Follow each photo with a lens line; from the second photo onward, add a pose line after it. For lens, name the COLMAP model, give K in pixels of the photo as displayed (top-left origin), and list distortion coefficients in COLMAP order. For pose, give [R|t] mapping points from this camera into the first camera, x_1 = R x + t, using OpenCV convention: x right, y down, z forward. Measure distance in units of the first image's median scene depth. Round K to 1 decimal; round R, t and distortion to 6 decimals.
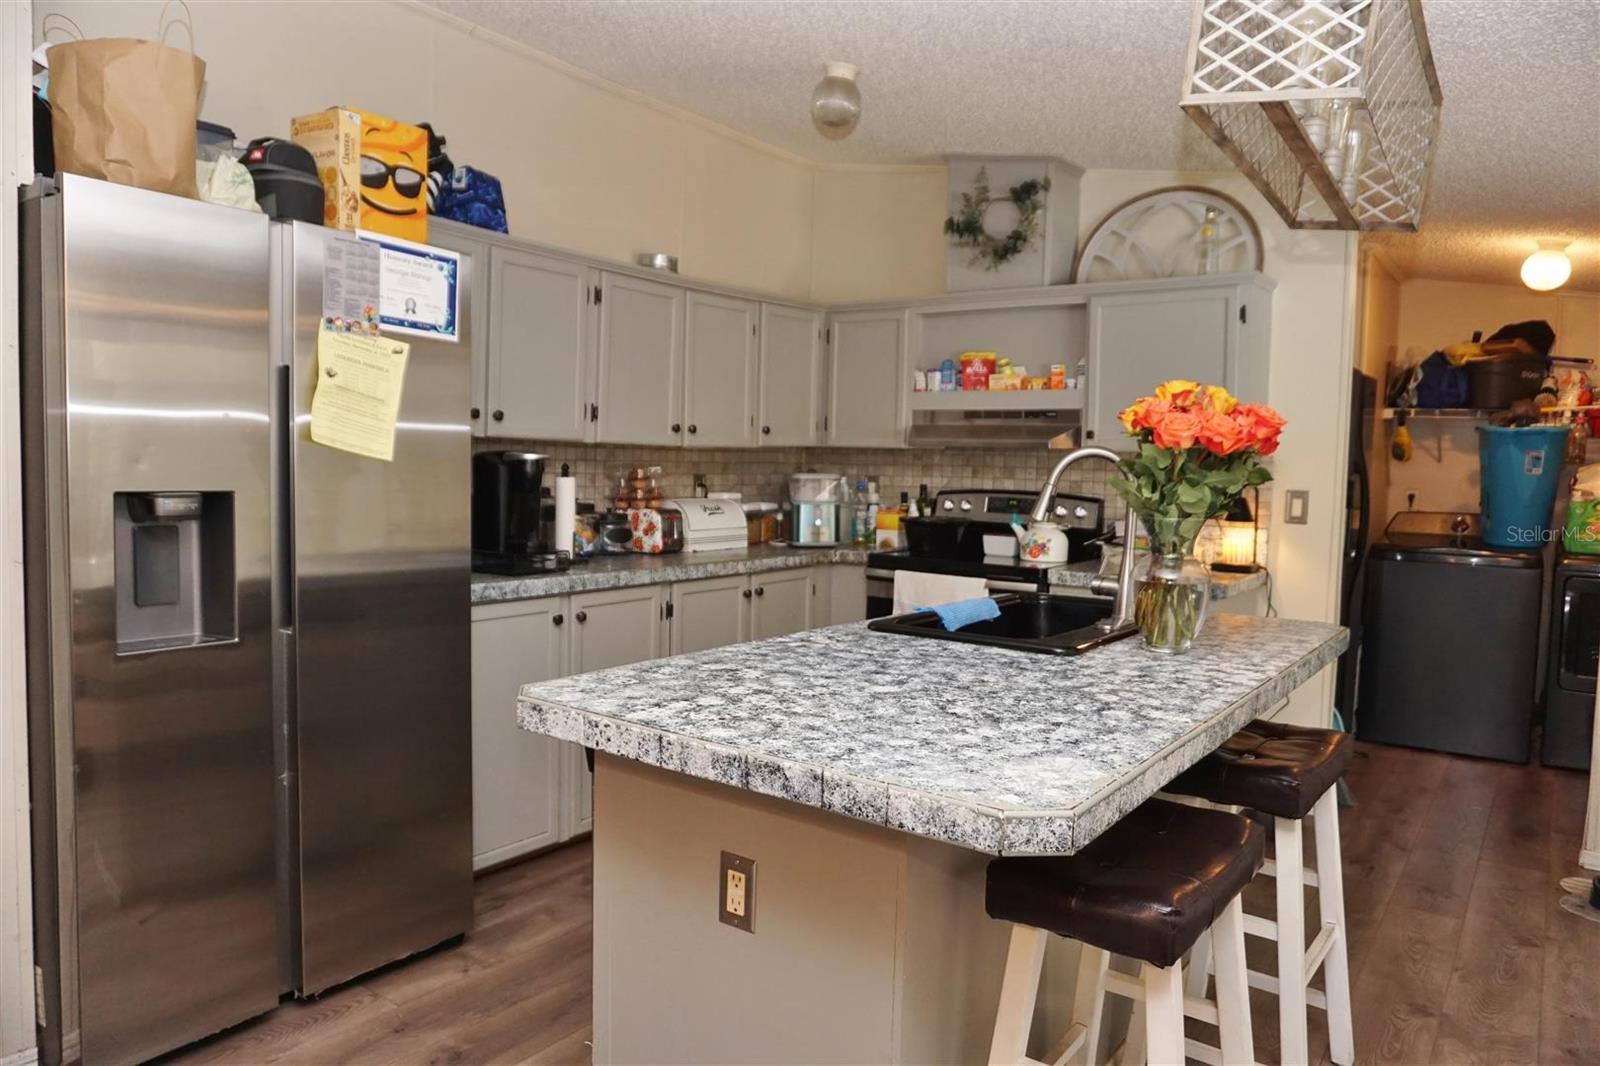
lens RADIAL K [[1080.1, 0, 792.1], [0, 1080.1, 531.0], [0, 0, 1]] dist [-0.041318, 0.027981]
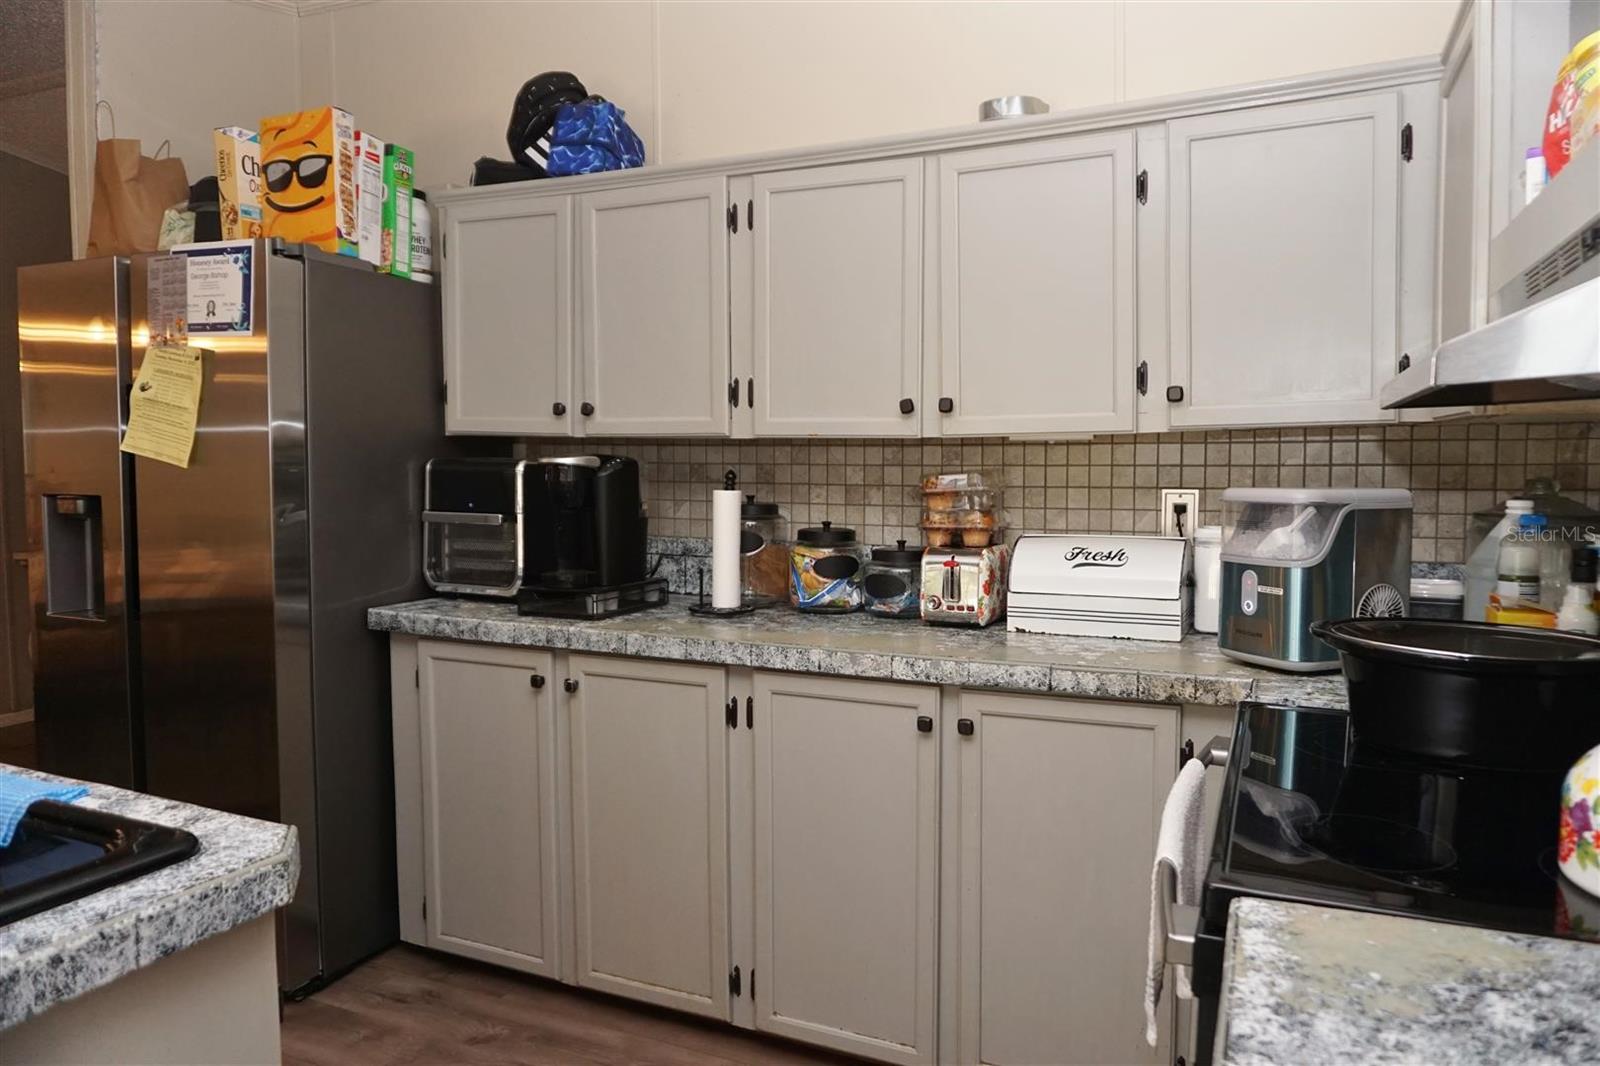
lens RADIAL K [[1080.1, 0, 803.3], [0, 1080.1, 529.4], [0, 0, 1]] dist [-0.041318, 0.027981]
pose [[0.197966, 0.040273, -0.979381, 0.438049], [-0.059841, 0.997788, 0.028934, -0.043954], [0.978380, 0.052879, 0.199939, 0.836272]]
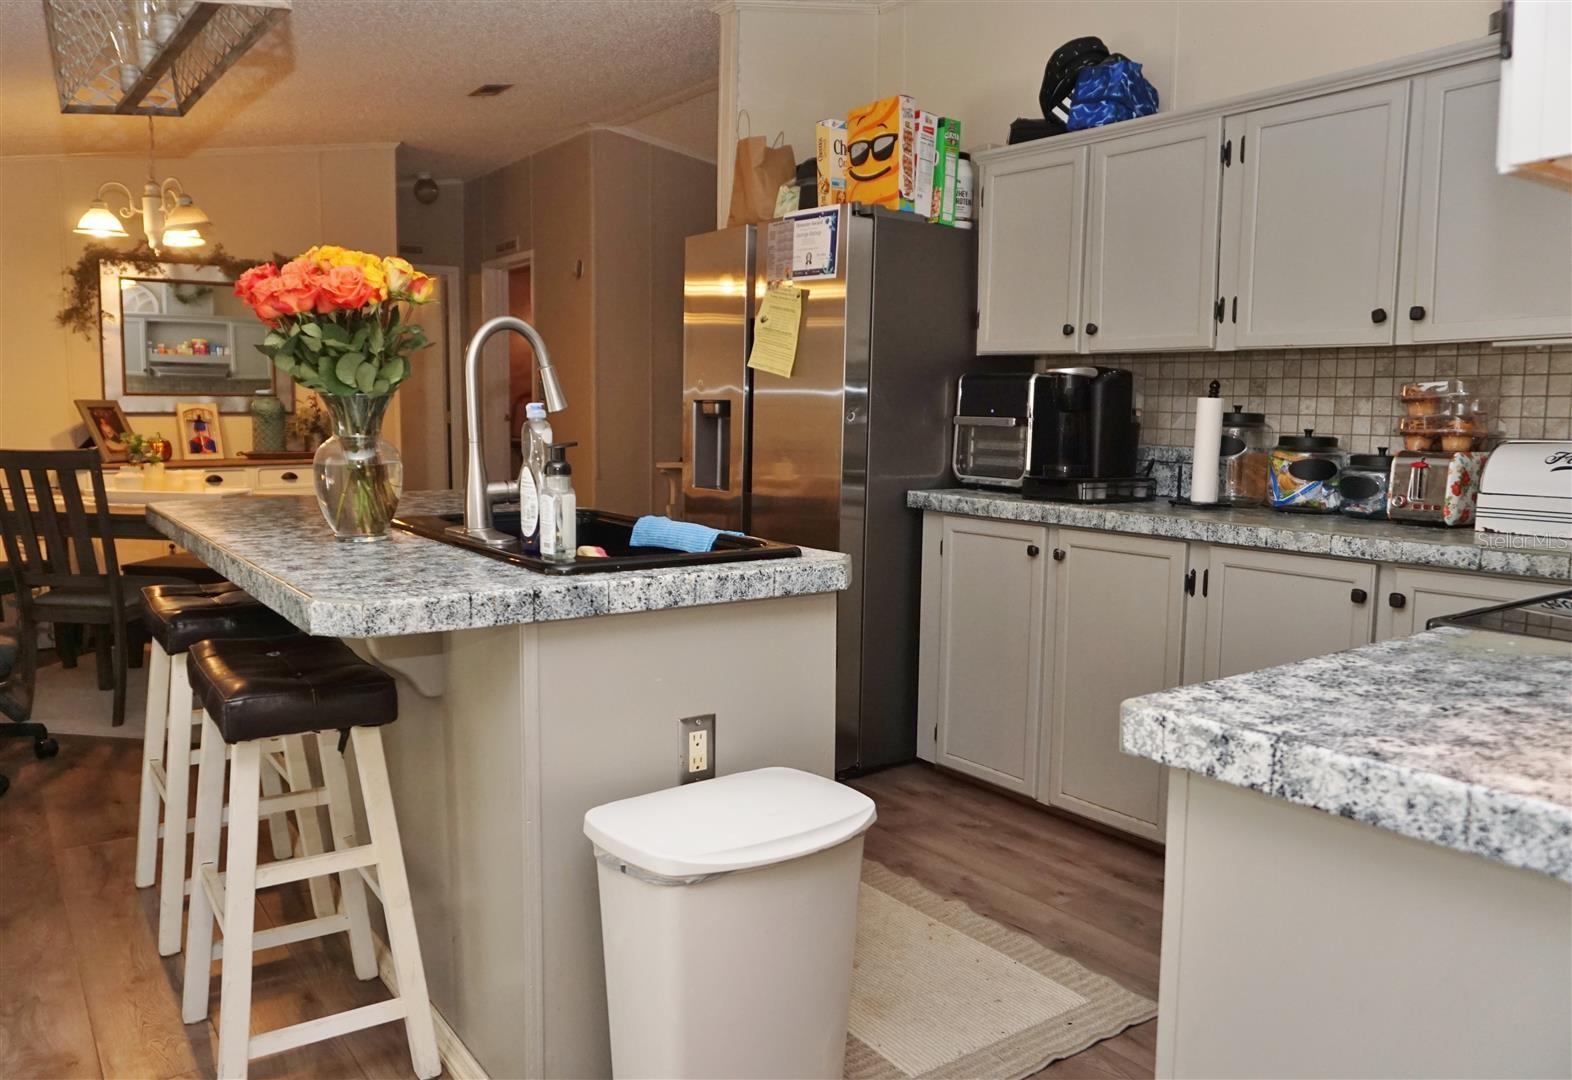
lens RADIAL K [[1155.7, 0, 735.7], [0, 1155.7, 541.3], [0, 0, 1]] dist [-0.039474, 0.014701]
pose [[-0.342203, 0.078401, -0.936350, 0.633923], [-0.079914, 0.990474, 0.112139, -0.011842], [0.936222, 0.113202, -0.332678, 0.887281]]
